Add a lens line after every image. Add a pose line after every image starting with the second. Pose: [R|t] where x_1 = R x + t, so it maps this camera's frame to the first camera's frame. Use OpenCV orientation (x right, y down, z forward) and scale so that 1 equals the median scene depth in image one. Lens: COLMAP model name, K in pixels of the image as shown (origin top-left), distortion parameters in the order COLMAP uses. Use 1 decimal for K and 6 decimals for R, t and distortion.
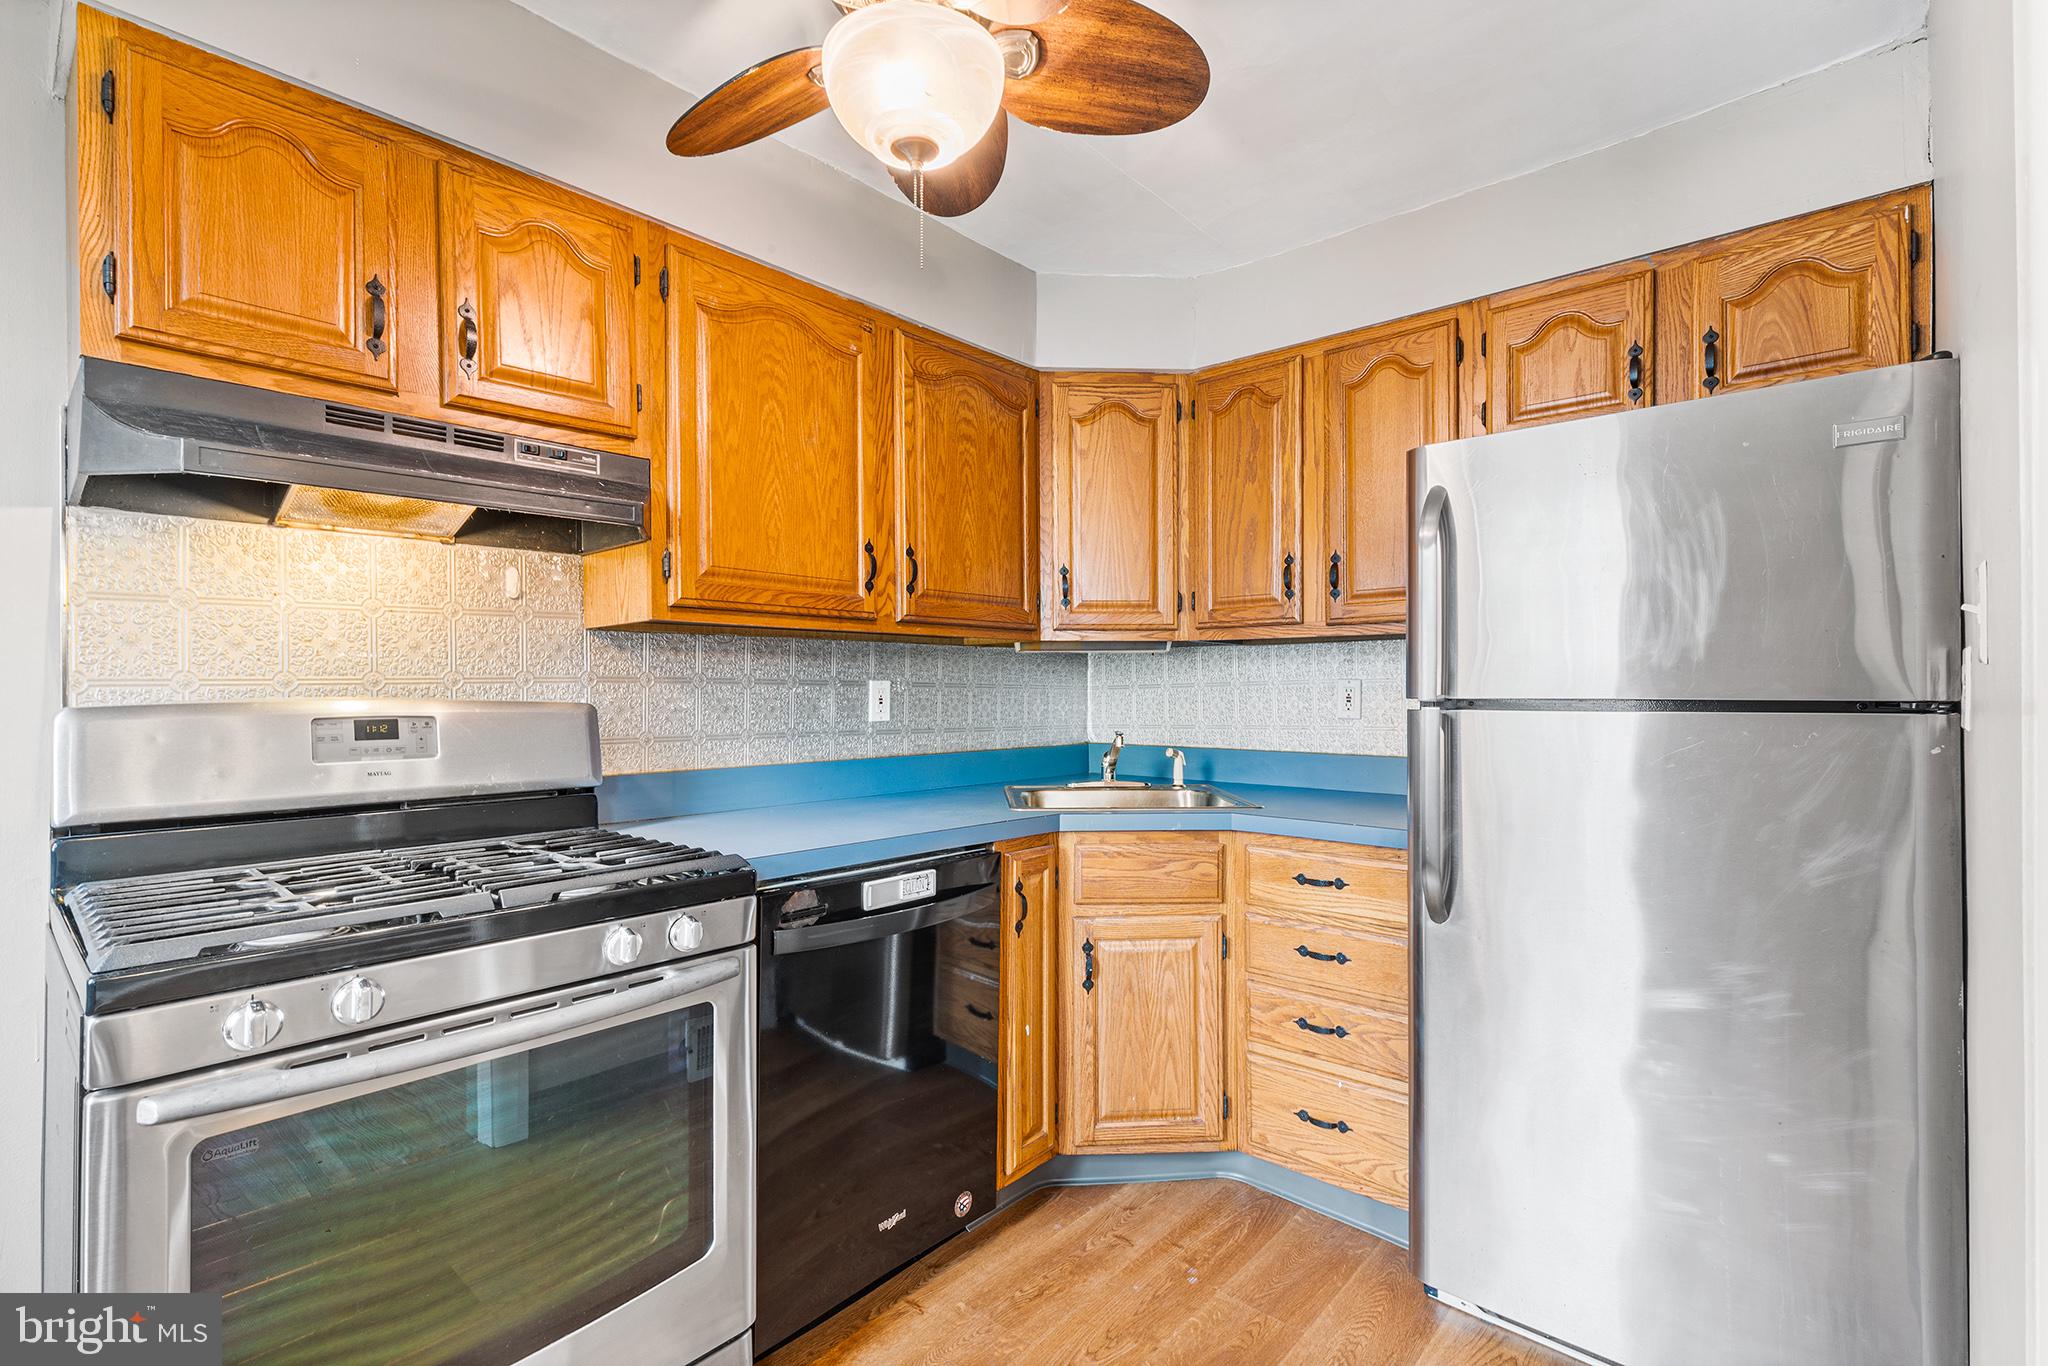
lens RADIAL K [[927.7, 0, 1013.6], [0, 927.7, 691.6], [0, 0, 1]] dist [0.001780, 0.000872]
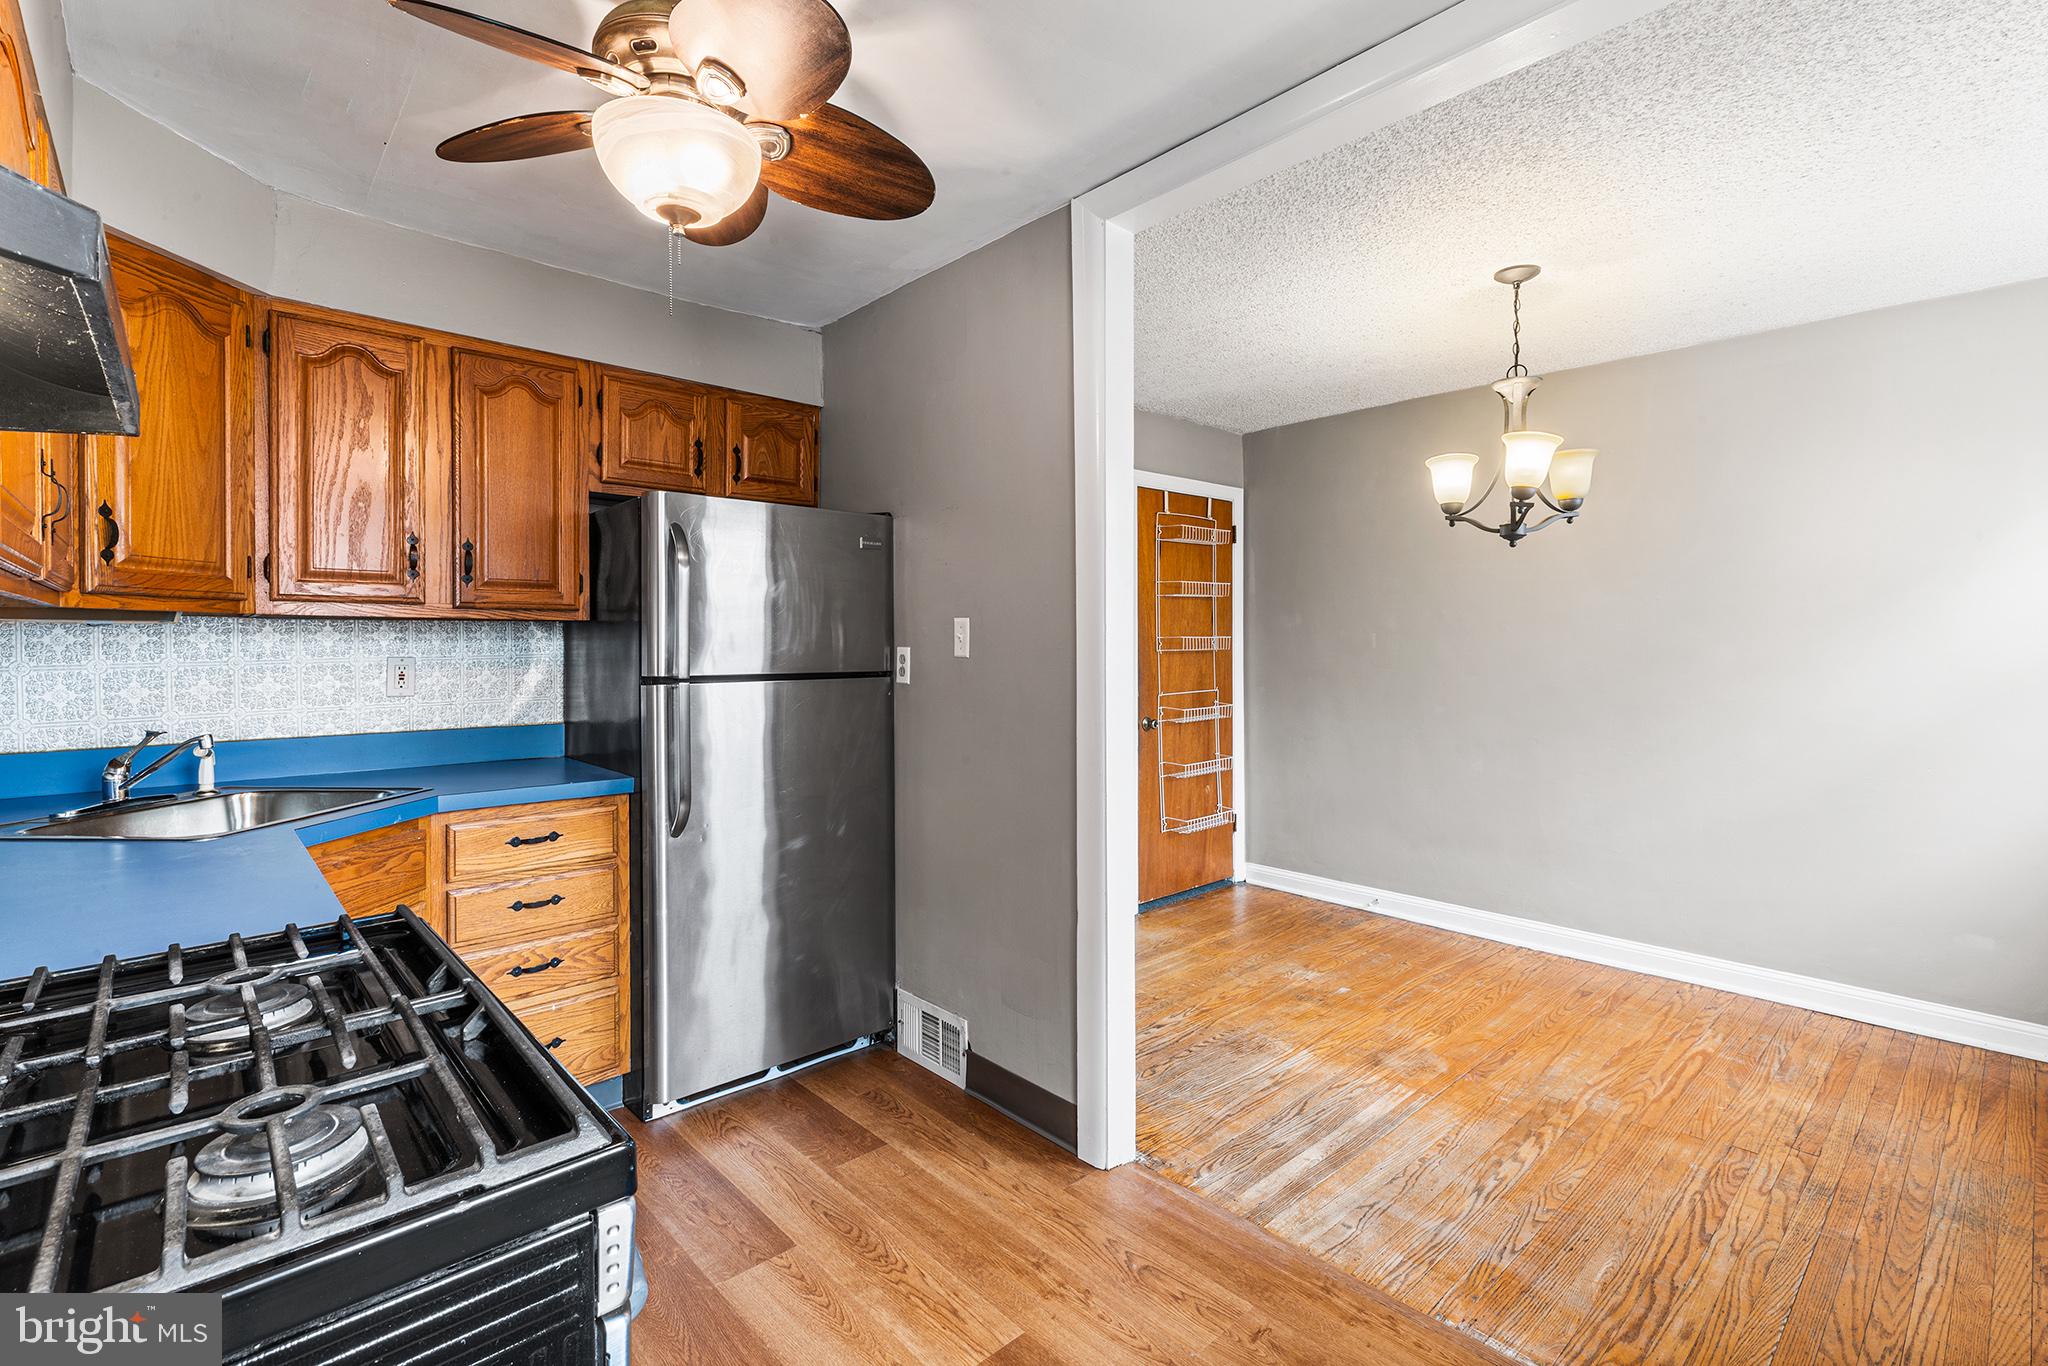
lens RADIAL K [[927.7, 0, 1043.9], [0, 927.7, 645.5], [0, 0, 1]] dist [0.001780, 0.000872]
pose [[0.094816, 0.000192, 0.995495, -0.773311], [0.000620, 1.000000, -0.000251, -0.033497], [-0.995495, 0.000641, 0.094816, 0.281647]]
